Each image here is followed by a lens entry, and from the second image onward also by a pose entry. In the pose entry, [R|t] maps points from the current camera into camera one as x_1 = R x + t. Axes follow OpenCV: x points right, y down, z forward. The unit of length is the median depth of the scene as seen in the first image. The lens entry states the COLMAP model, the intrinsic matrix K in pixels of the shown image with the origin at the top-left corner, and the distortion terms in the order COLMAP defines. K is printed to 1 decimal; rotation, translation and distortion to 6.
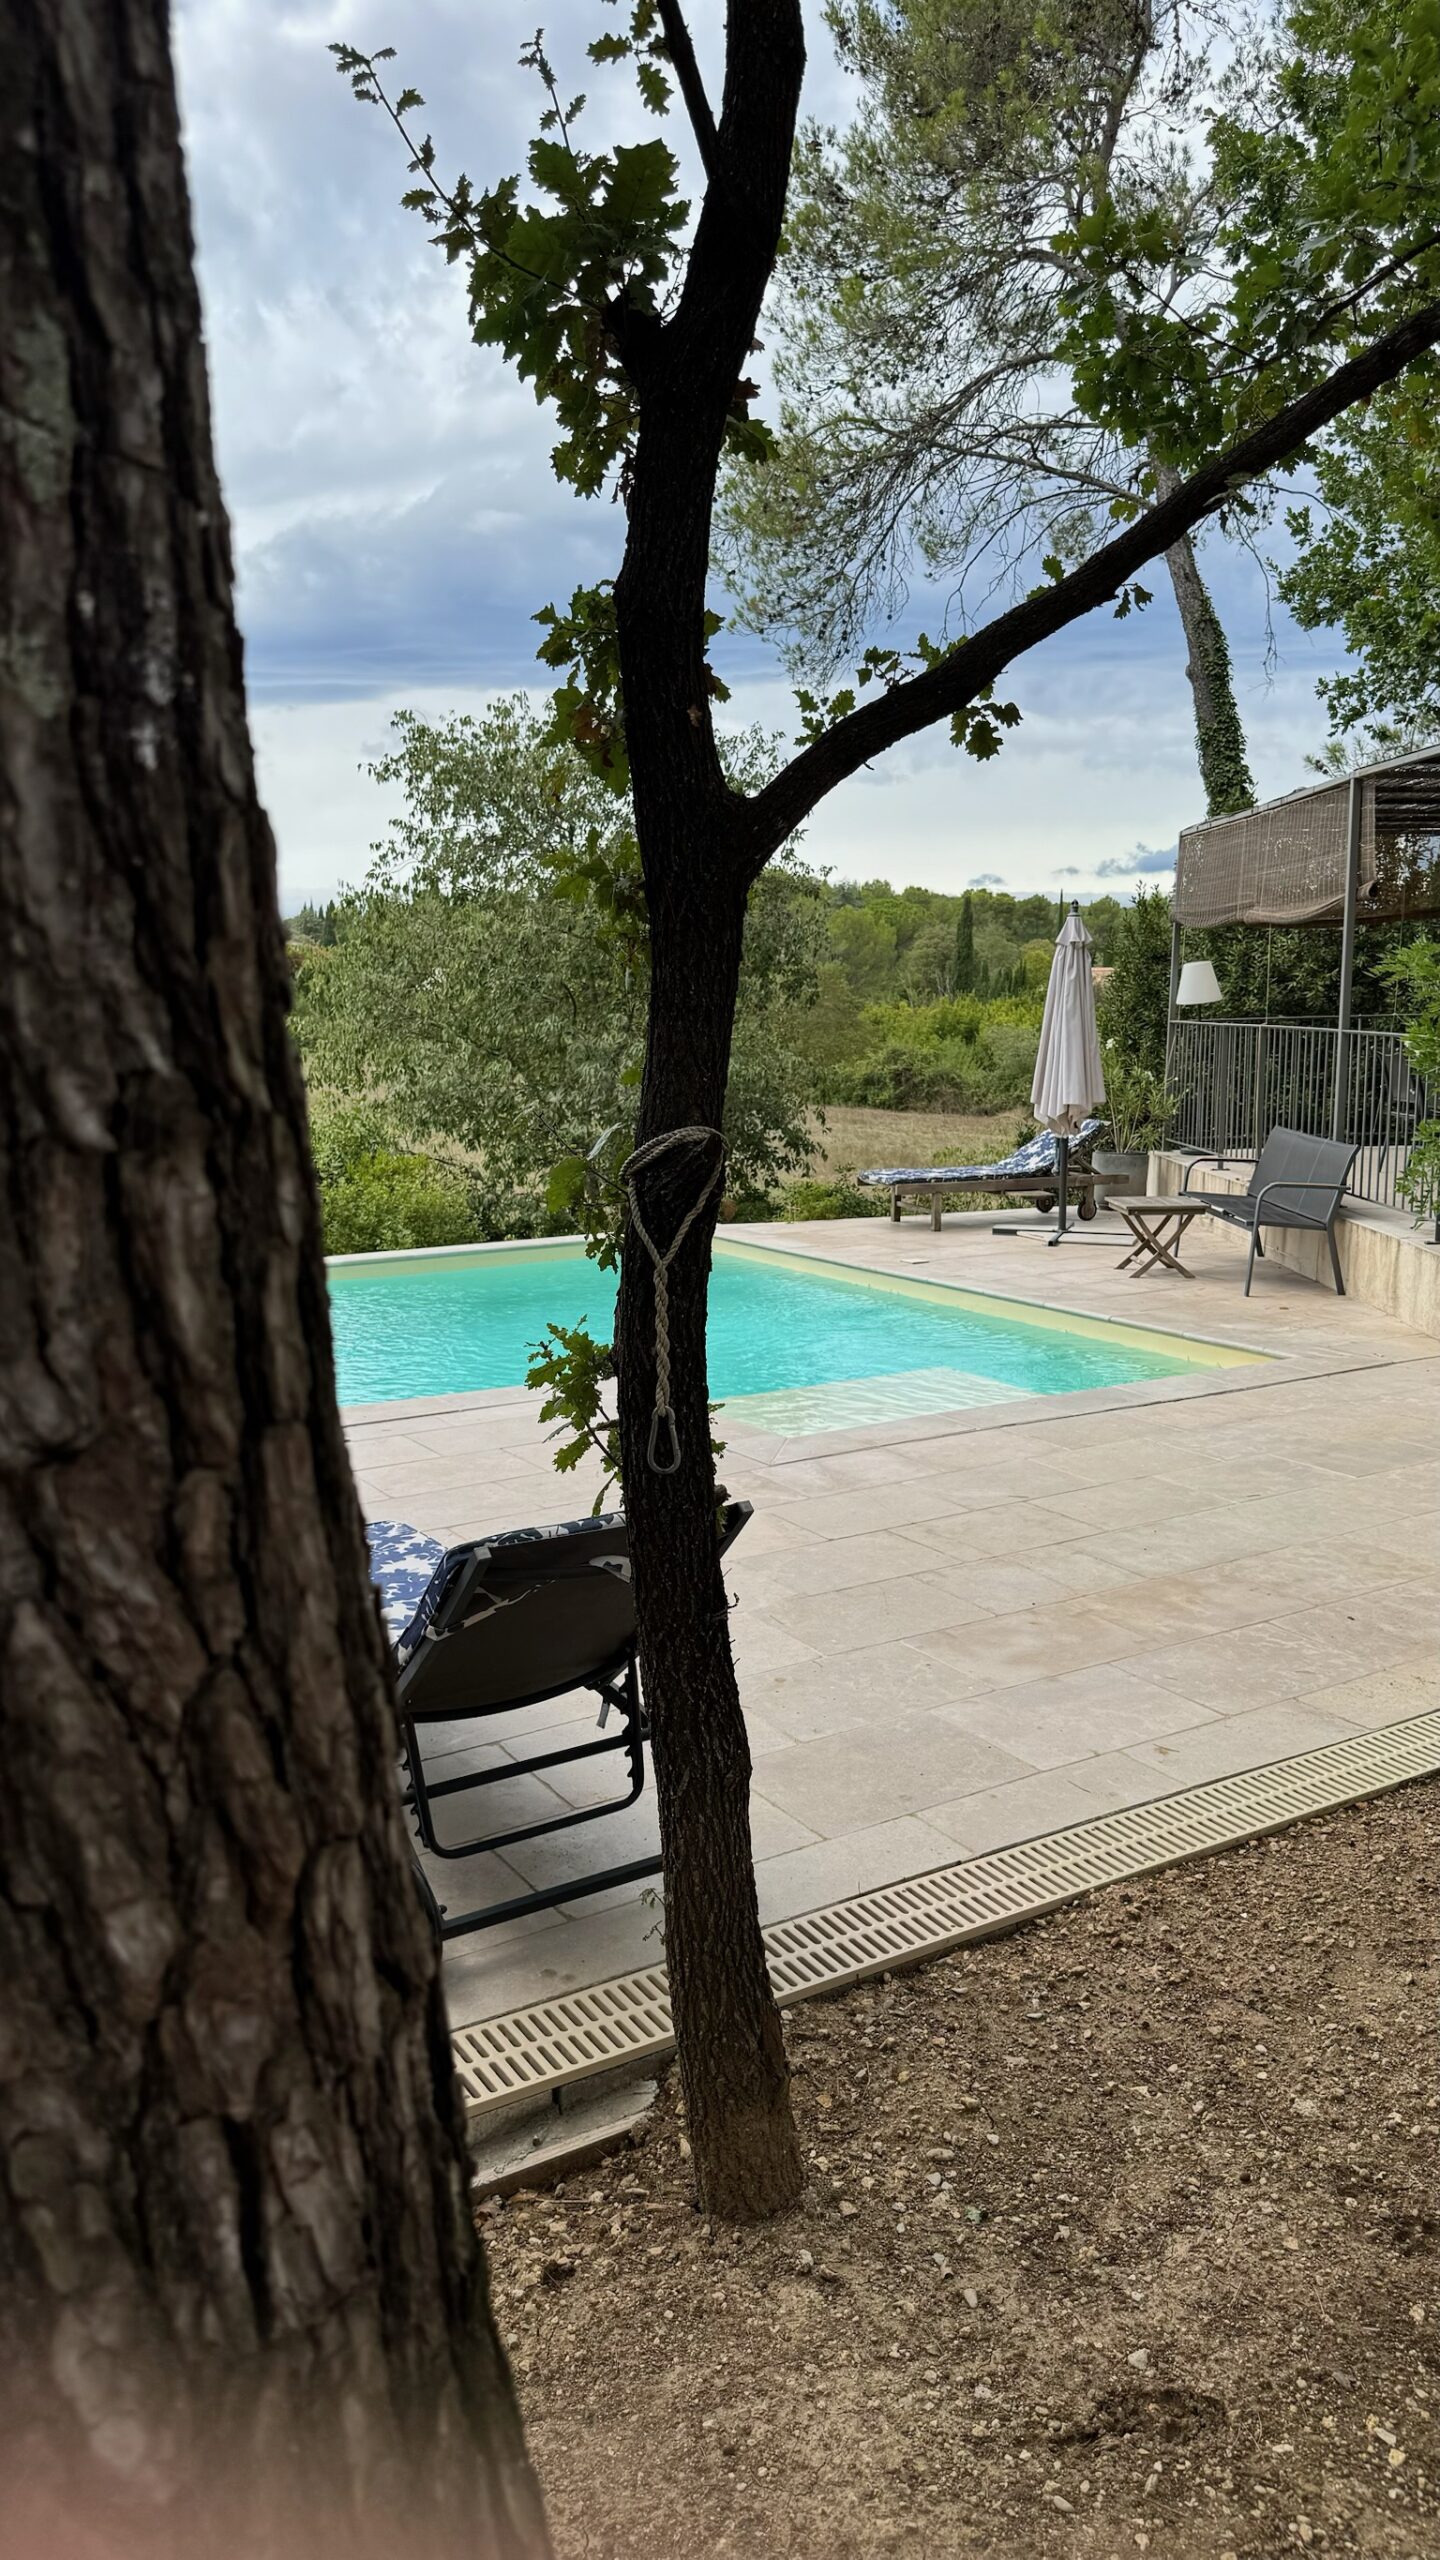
lens RADIAL K [[1749.5, 0, 699.0], [0, 1749.5, 1279.8], [0, 0, 1]] dist [0.027352, -0.042758]
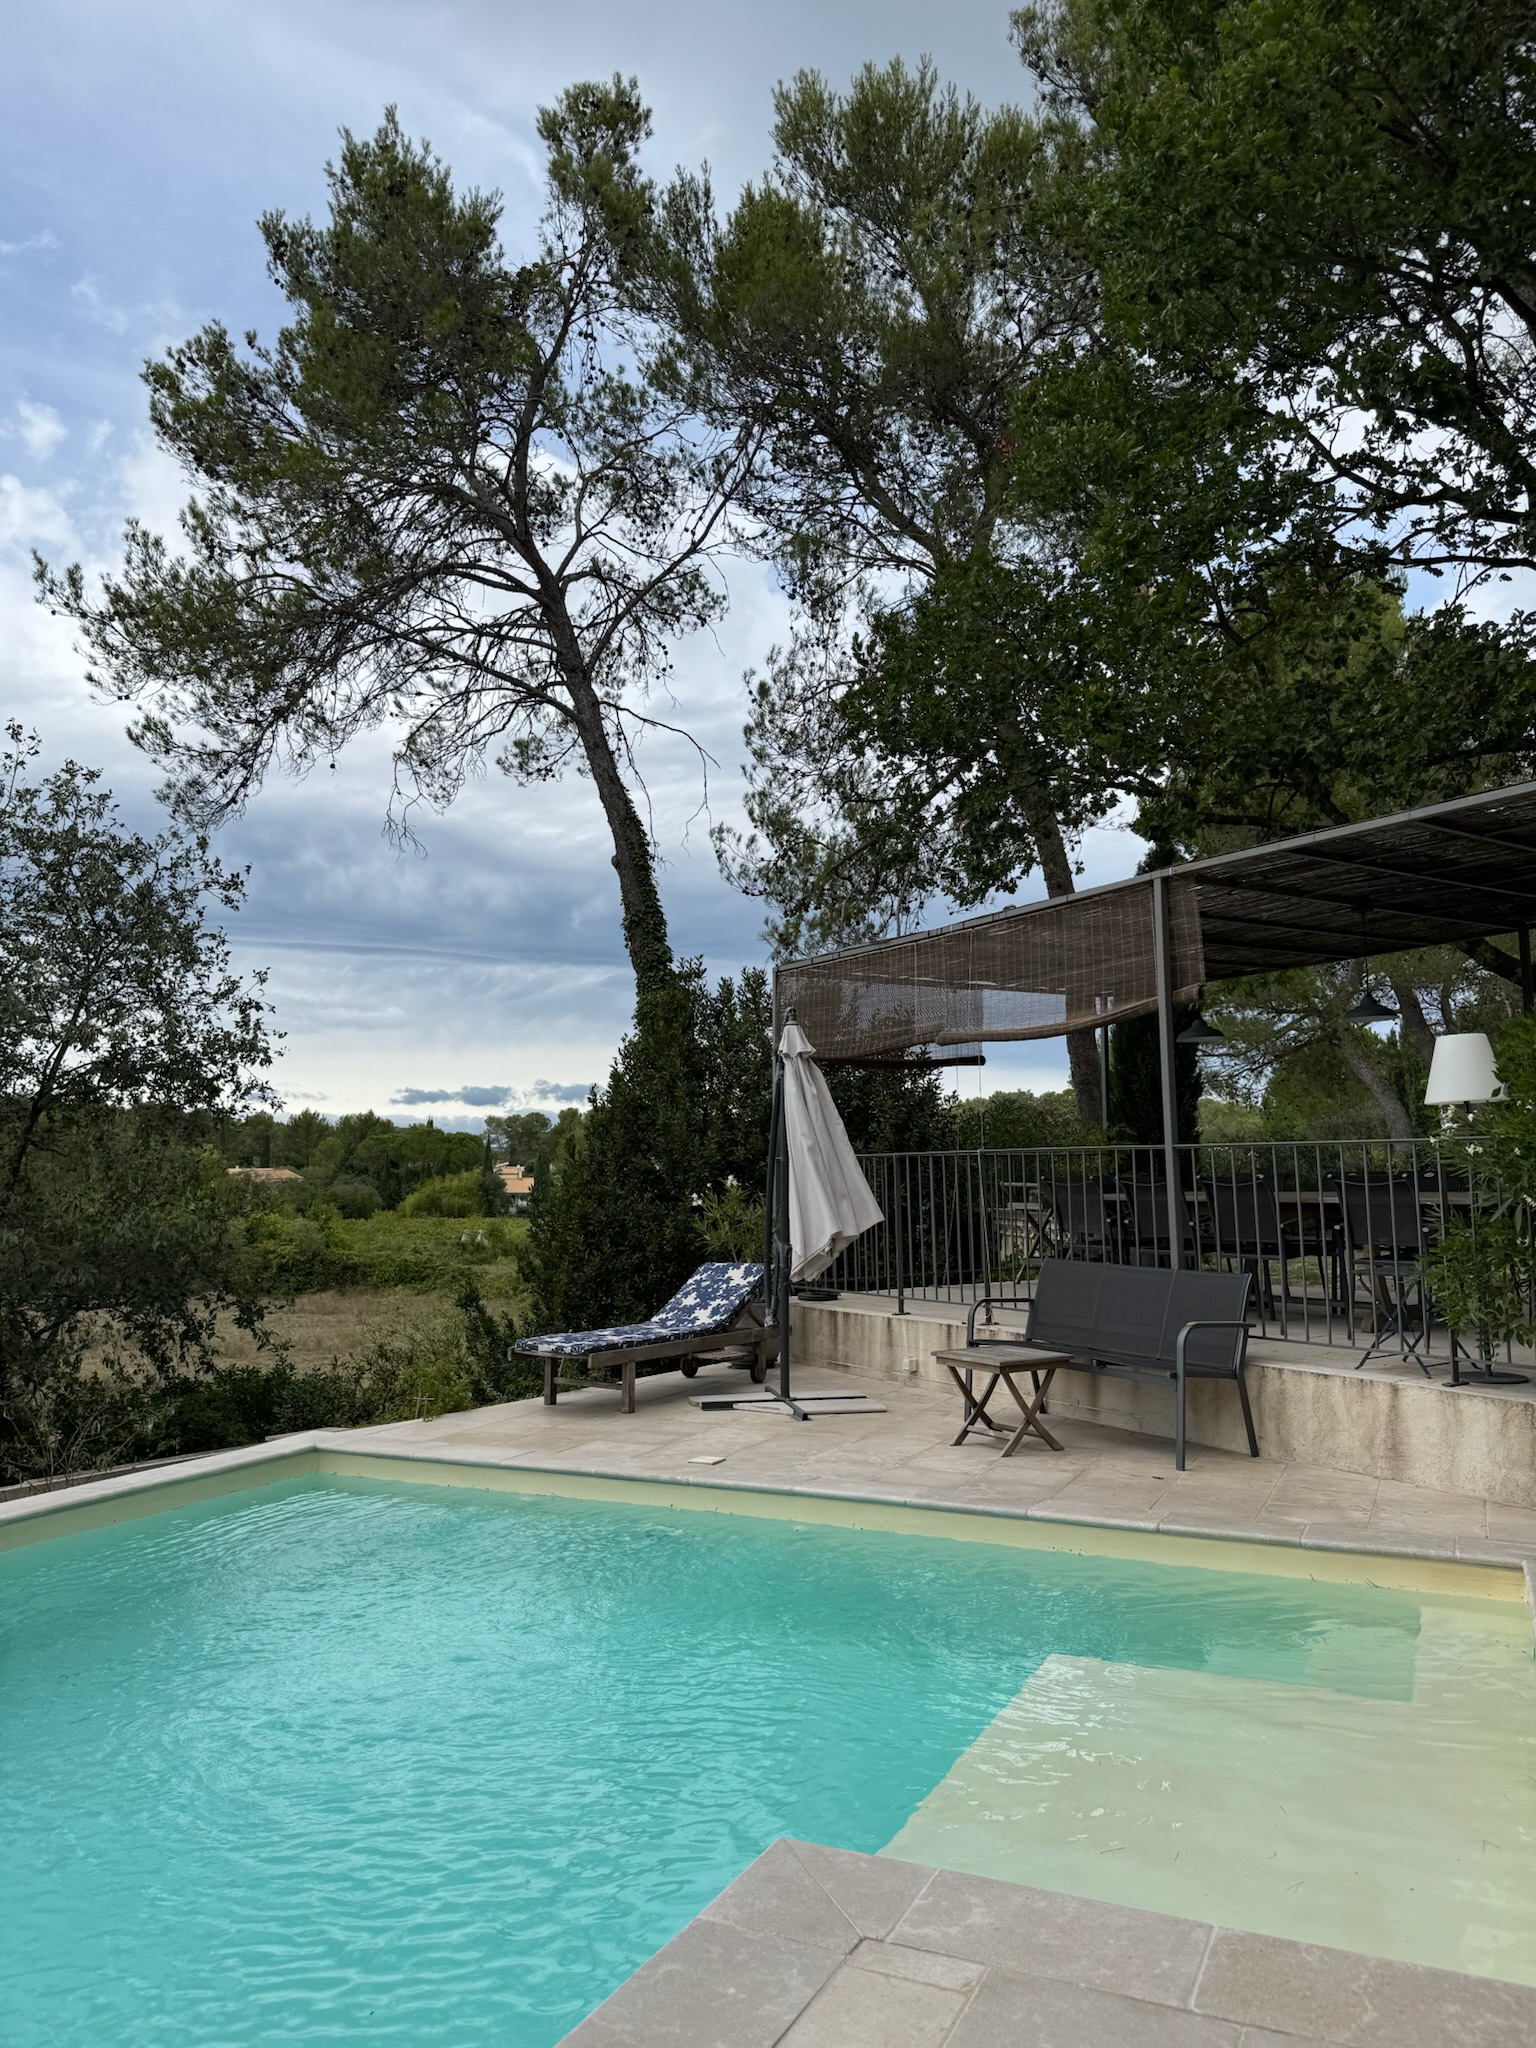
lens RADIAL K [[1370.4, 0, 759.1], [0, 1370.4, 1009.6], [0, 0, 1]] dist [0.064977, -0.015969]
pose [[0.831060, 0.086669, 0.549389, -0.157308], [0.081613, 0.958089, -0.274600, -0.026340], [-0.550162, 0.273046, 0.789156, 0.466275]]
